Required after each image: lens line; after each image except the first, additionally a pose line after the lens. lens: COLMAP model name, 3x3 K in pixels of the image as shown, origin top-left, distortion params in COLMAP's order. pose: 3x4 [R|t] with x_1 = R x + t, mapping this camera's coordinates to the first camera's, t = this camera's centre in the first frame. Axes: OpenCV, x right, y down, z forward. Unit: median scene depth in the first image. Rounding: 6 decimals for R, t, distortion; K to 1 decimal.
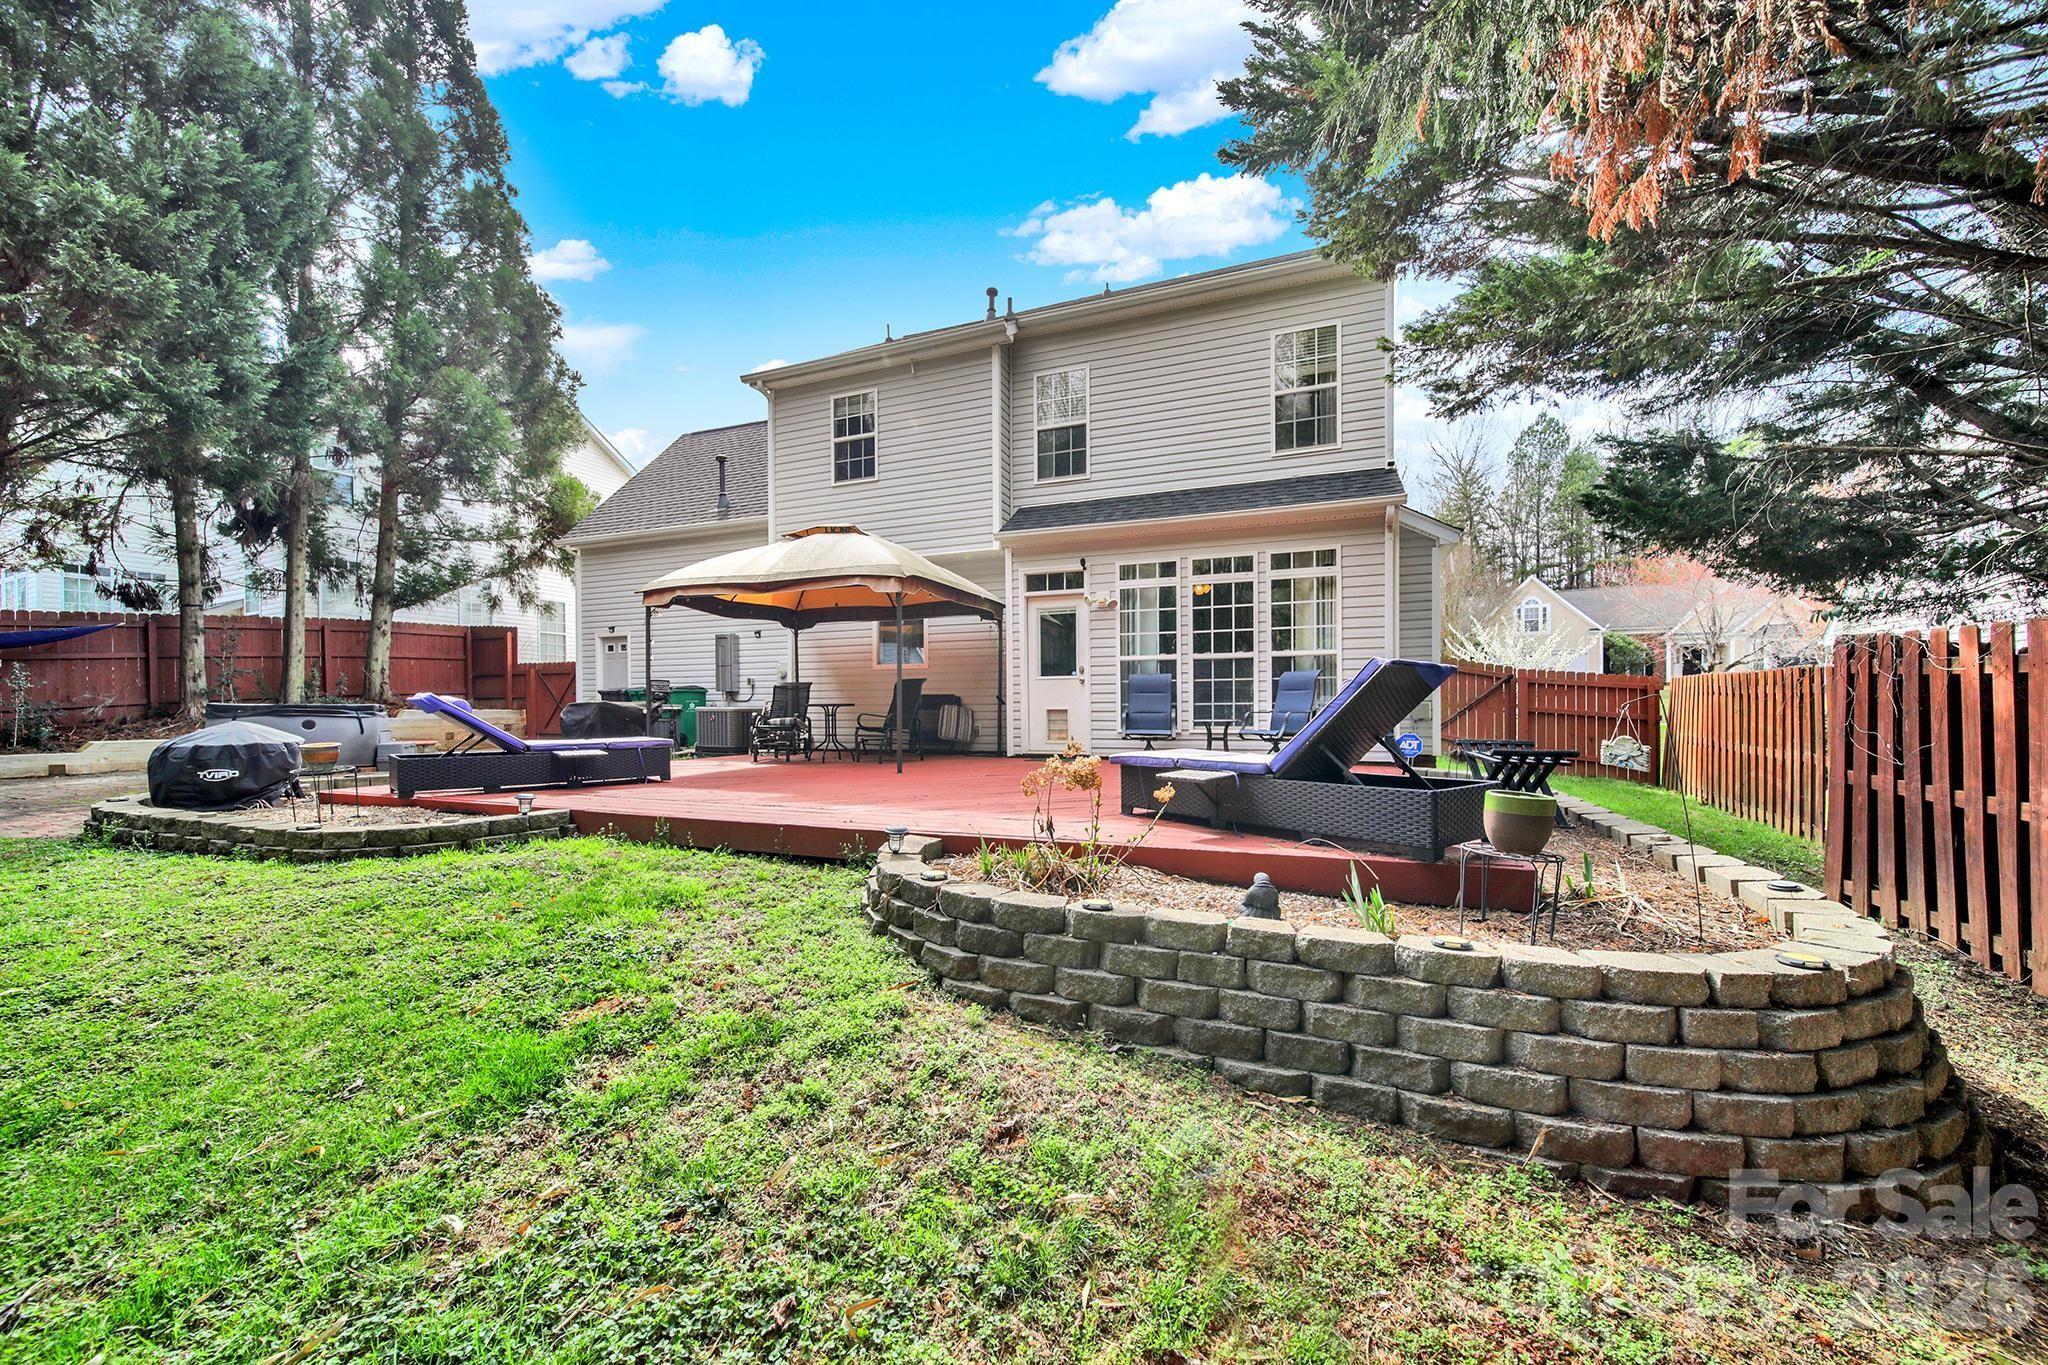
lens RADIAL K [[743.6, 0, 1026.1], [0, 743.6, 719.9], [0, 0, 1]] dist [-0.005540, 0.000491]
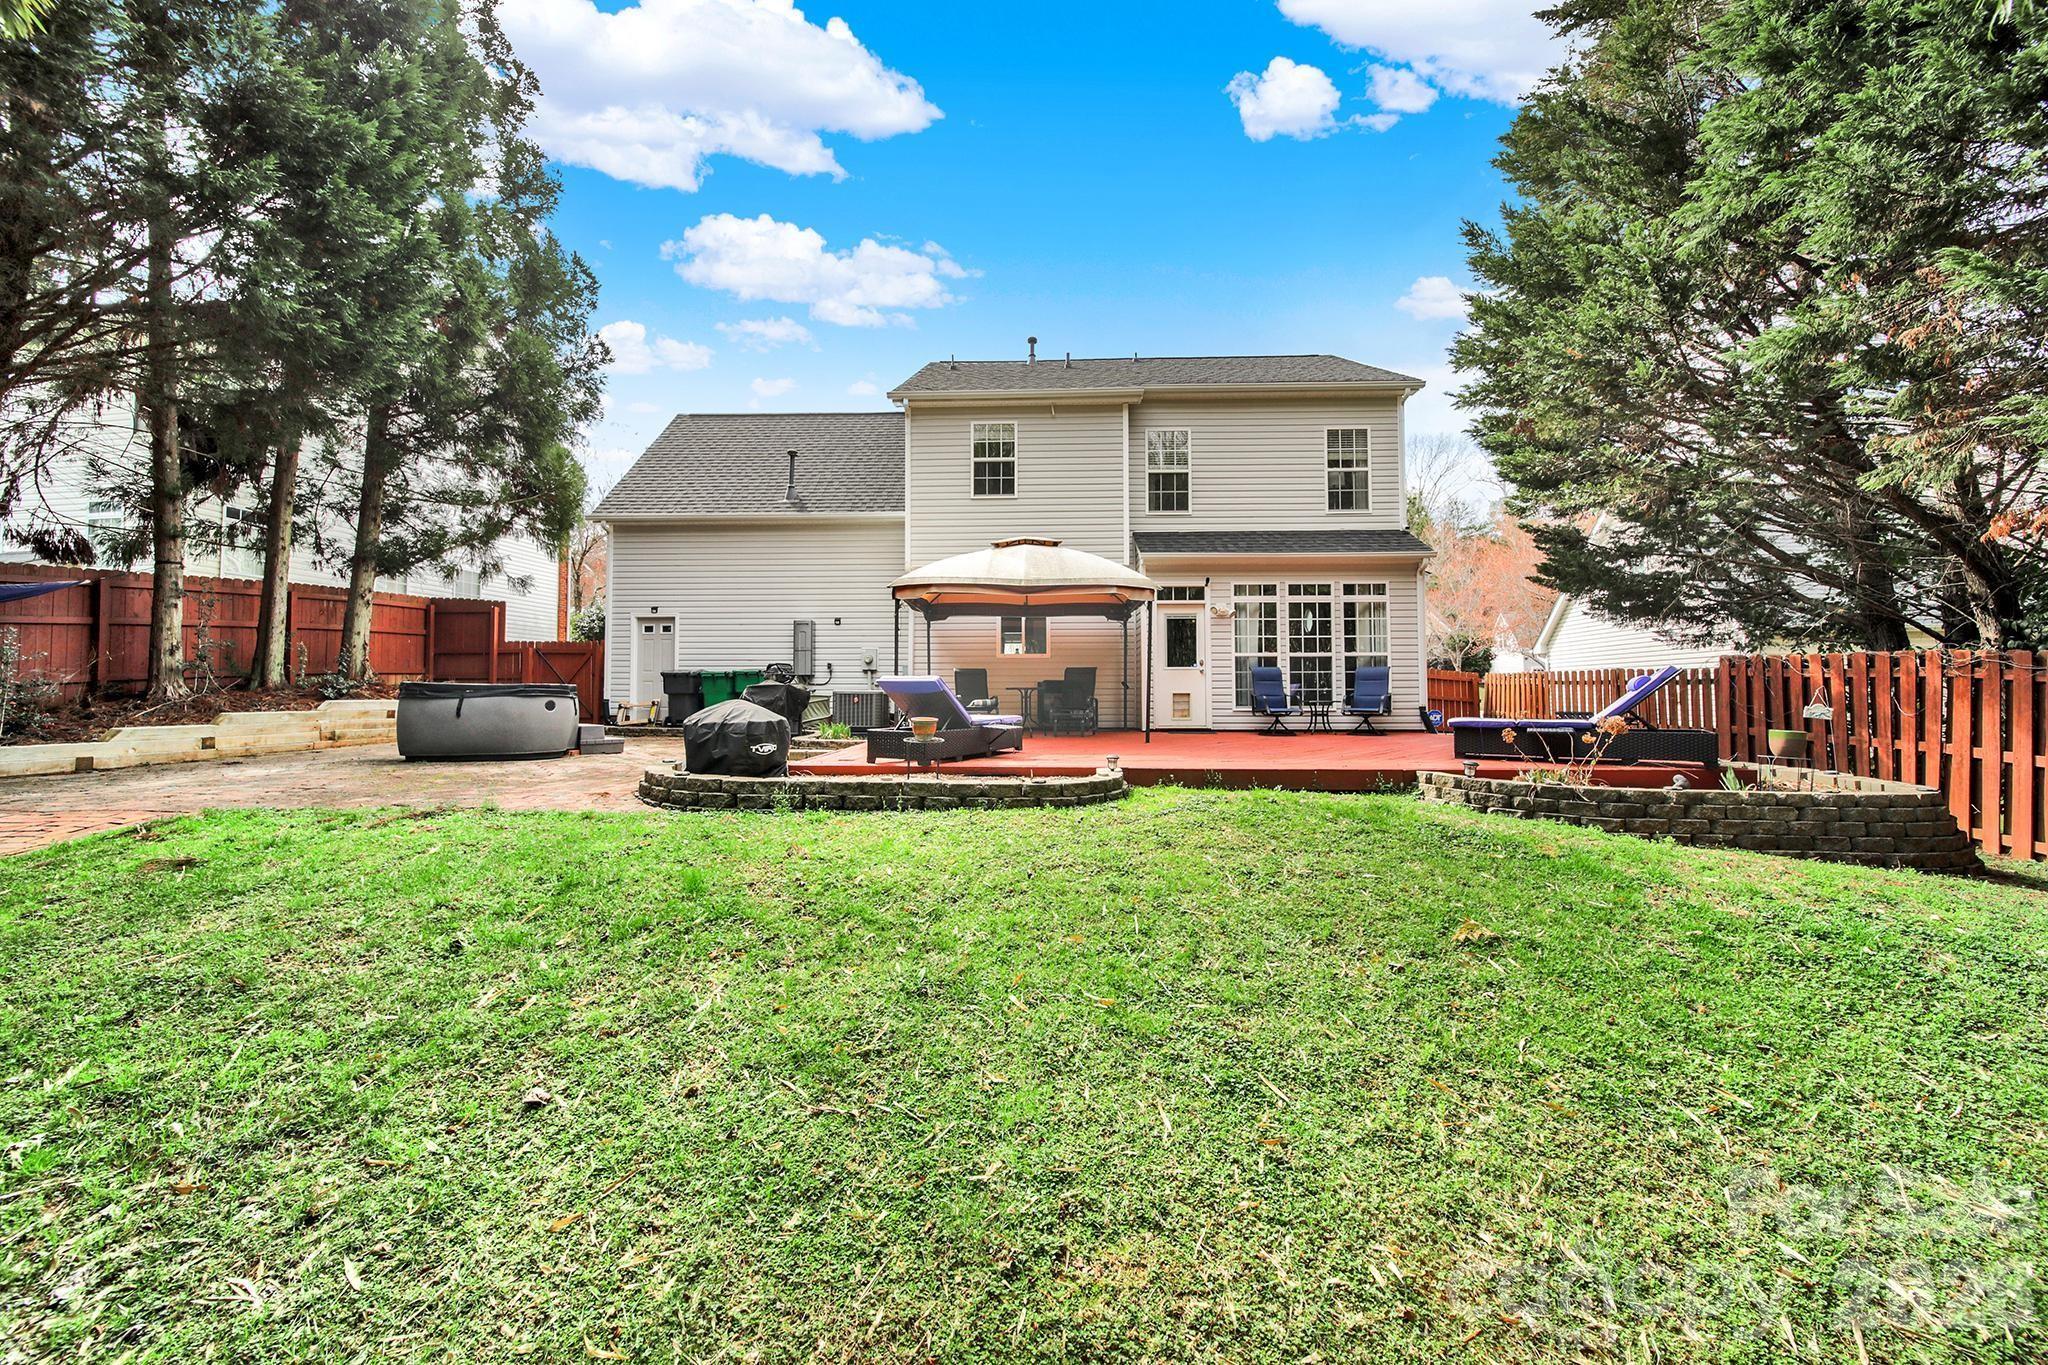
lens RADIAL K [[743.6, 0, 985.4], [0, 743.6, 673.3], [0, 0, 1]] dist [-0.005540, 0.000491]
pose [[0.943268, 0.012988, 0.331778, -0.683301], [0.001820, 0.999017, -0.044282, 0.007223], [-0.332027, 0.042374, 0.942318, -0.087732]]
